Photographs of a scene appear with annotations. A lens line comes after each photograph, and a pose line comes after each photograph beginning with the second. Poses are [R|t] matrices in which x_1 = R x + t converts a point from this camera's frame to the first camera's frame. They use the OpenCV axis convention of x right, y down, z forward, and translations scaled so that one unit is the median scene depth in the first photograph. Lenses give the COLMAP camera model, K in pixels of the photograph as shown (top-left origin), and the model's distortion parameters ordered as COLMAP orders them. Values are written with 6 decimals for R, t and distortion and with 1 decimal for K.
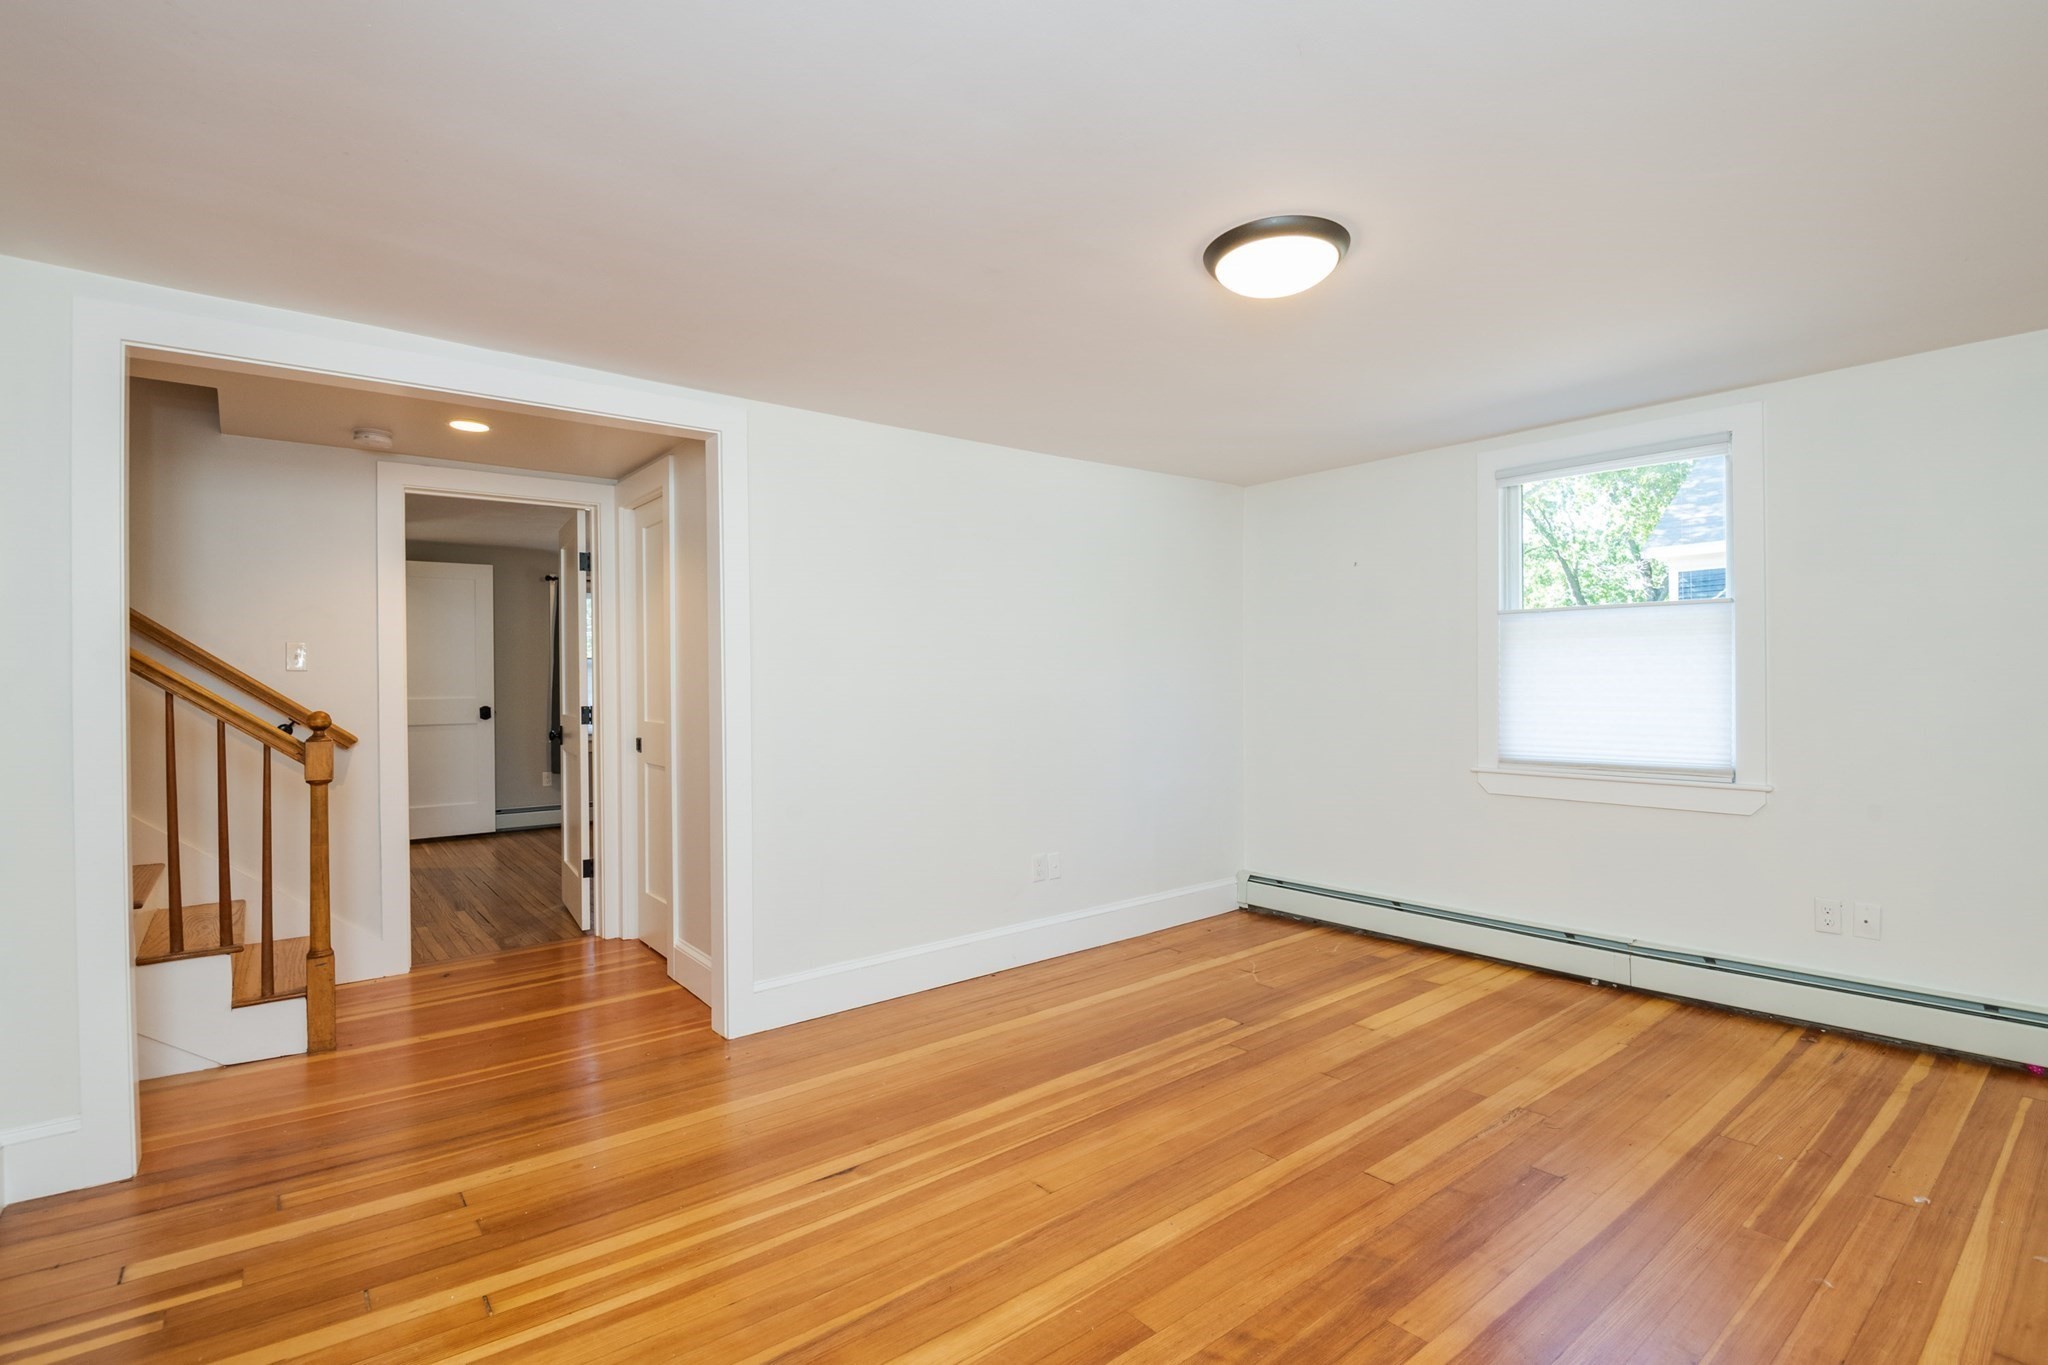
lens RADIAL K [[948.5, 0, 1032.9], [0, 948.5, 672.1], [0, 0, 1]] dist [0.001457, -0.015160]
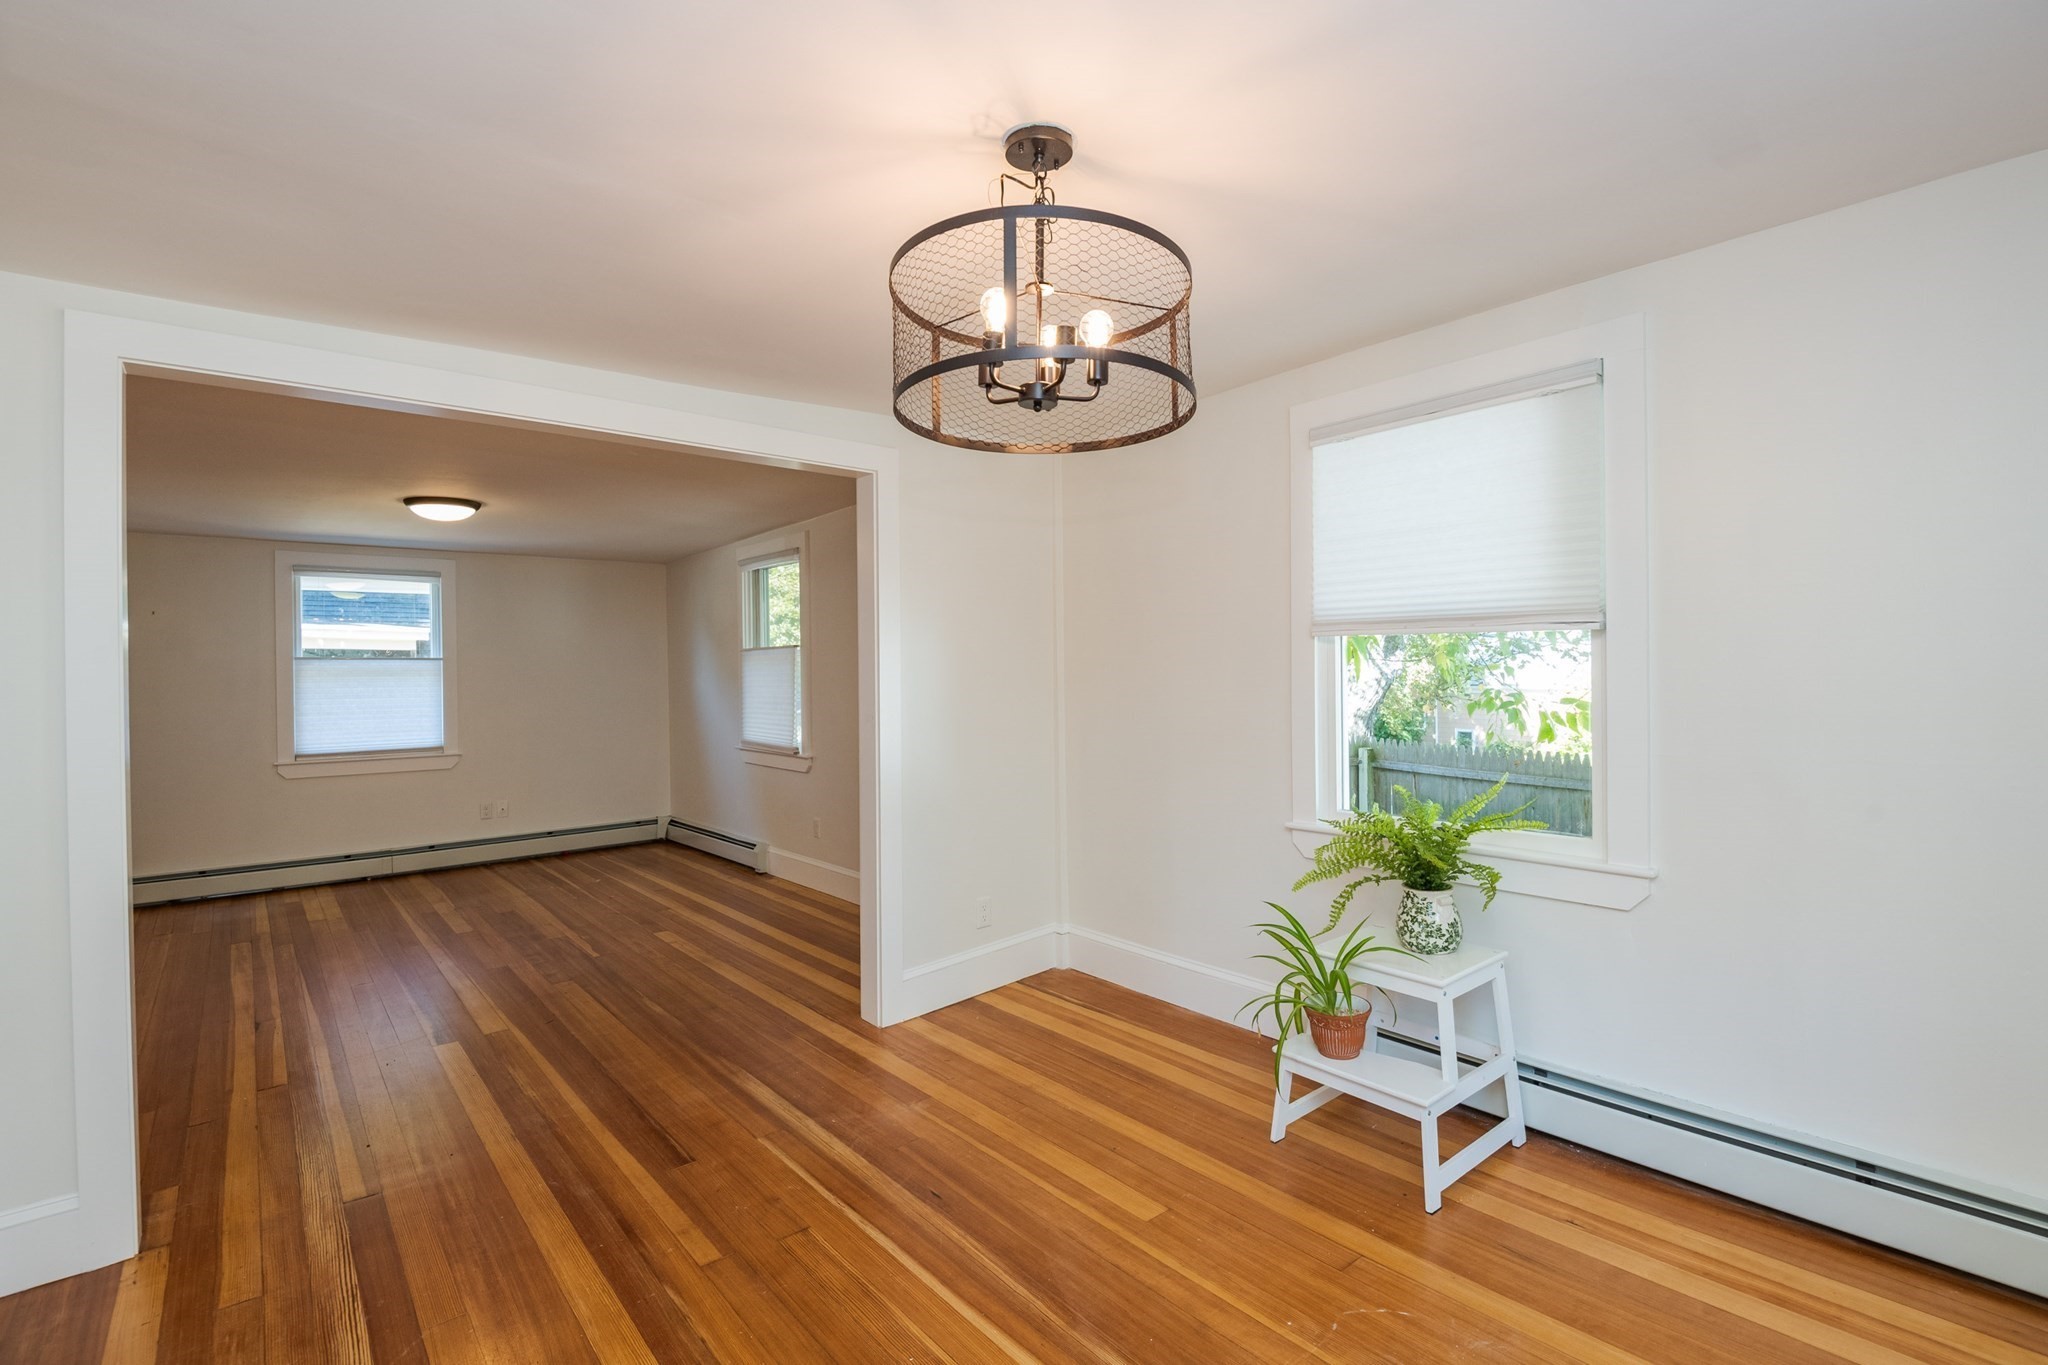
lens RADIAL K [[948.5, 0, 1032.9], [0, 948.5, 672.1], [0, 0, 1]] dist [0.001457, -0.015160]
pose [[-0.019825, 0.008501, 0.999767, -1.273750], [0.006223, 0.999946, -0.008379, -0.026117], [-0.999784, 0.006056, -0.019877, -0.182857]]
